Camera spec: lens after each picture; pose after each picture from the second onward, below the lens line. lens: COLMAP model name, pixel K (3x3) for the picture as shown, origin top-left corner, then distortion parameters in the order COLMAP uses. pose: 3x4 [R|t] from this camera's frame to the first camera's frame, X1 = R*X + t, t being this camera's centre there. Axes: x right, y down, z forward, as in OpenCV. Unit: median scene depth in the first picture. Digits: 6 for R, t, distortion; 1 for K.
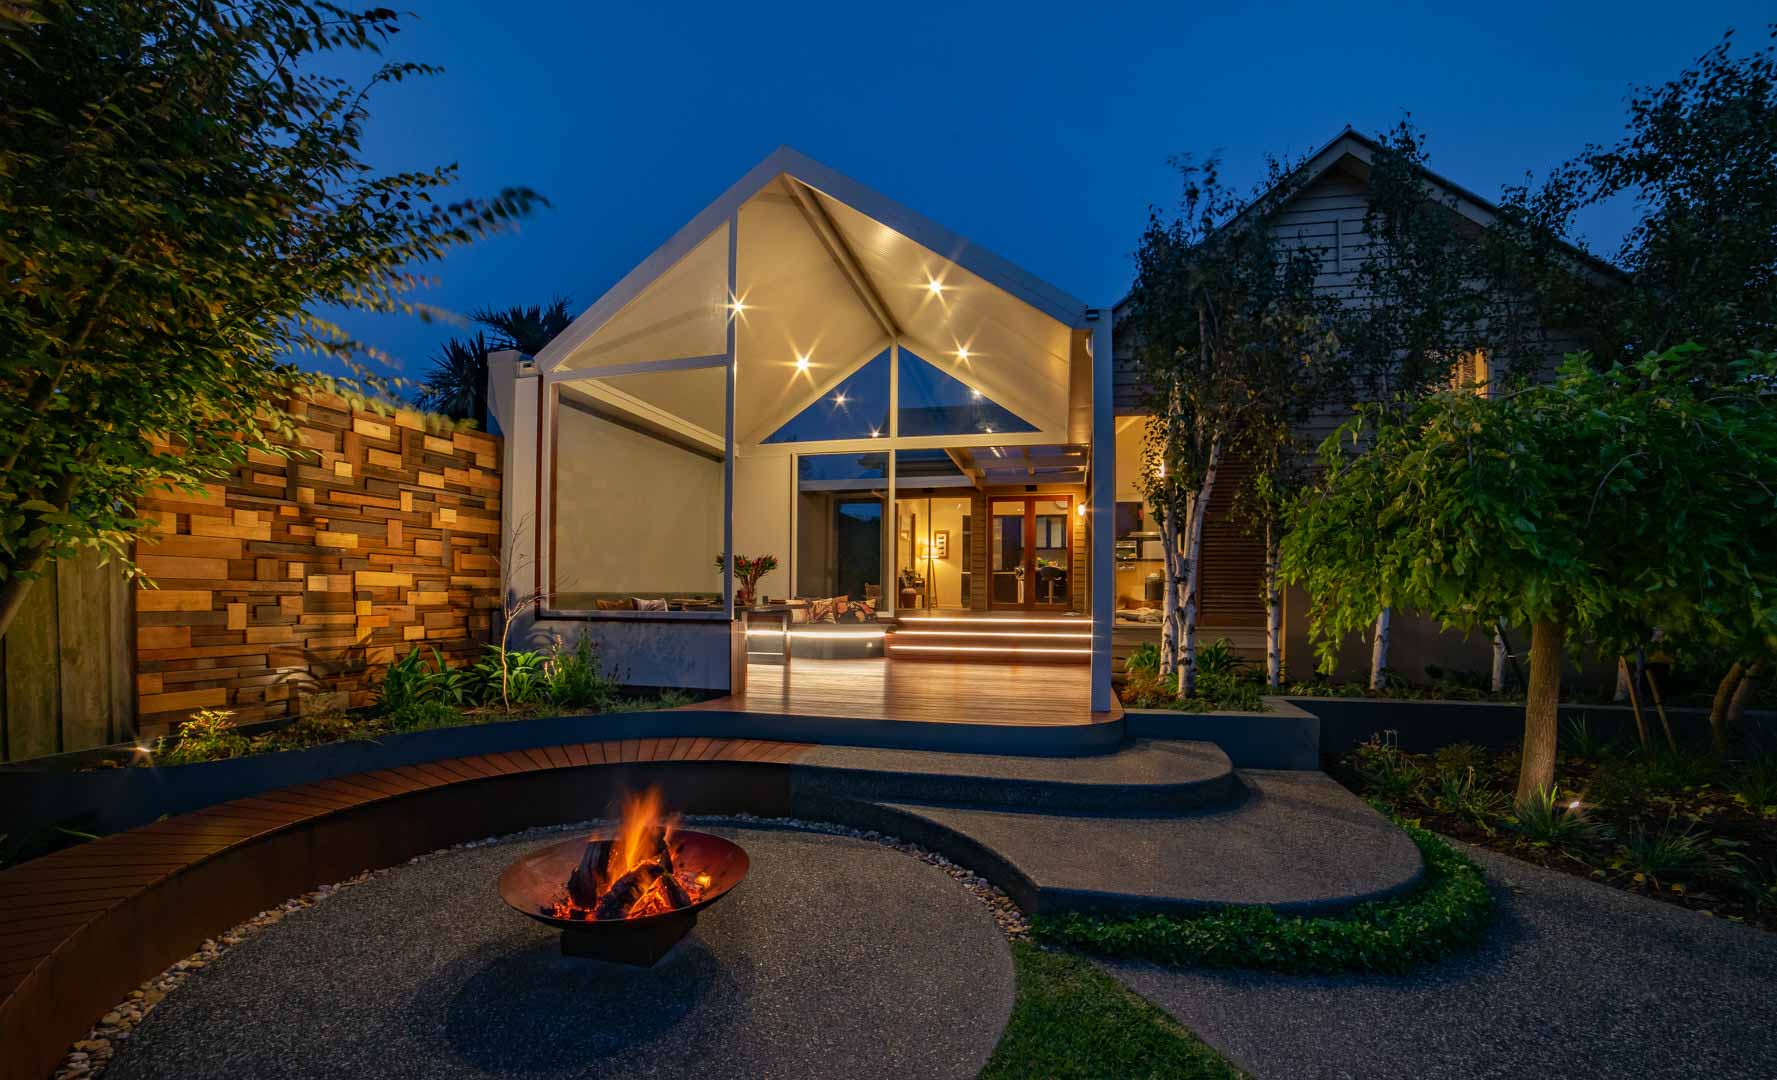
lens RADIAL K [[733.6, 0, 873.4], [0, 733.6, 599.2], [0, 0, 1]] dist [-0.044543, 0.000399]
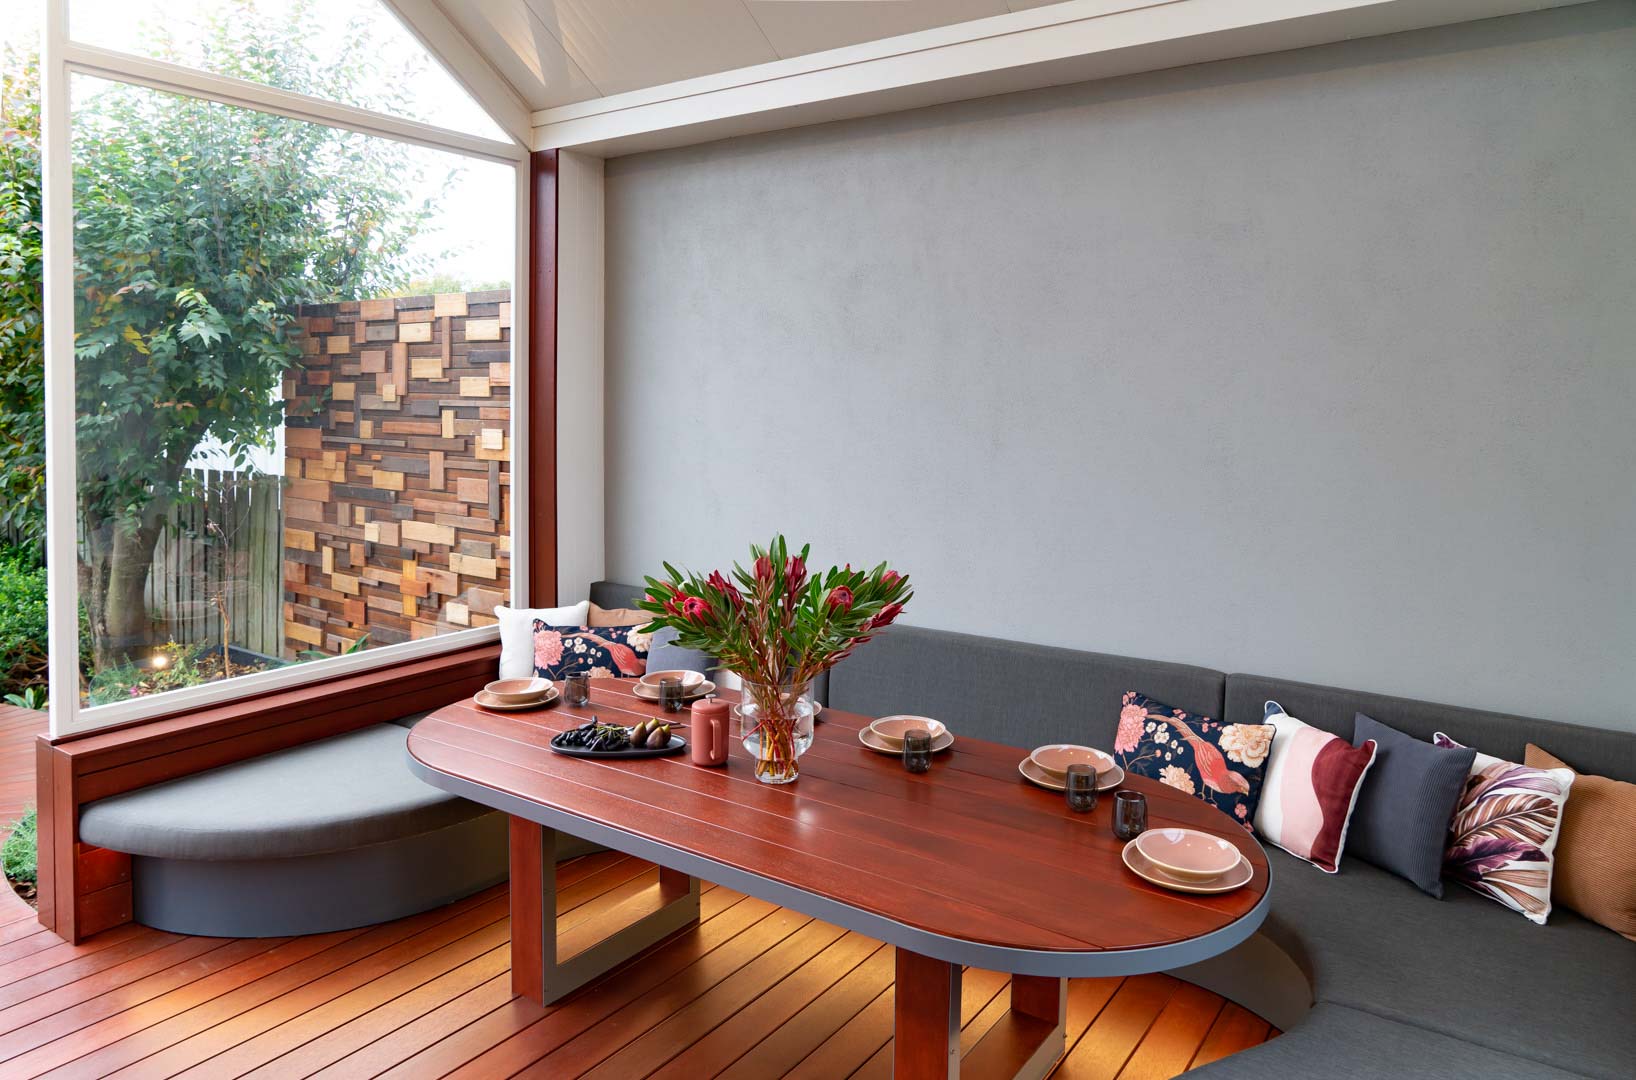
lens RADIAL K [[1100.3, 0, 789.3], [0, 1100.3, 409.6], [0, 0, 1]] dist [0.031461, -0.040115]
pose [[-0.366421, 0.008756, -0.930408, 0.216233], [-0.013627, 0.999798, 0.014776, -0.164741], [0.930349, 0.018093, -0.366228, 1.654812]]
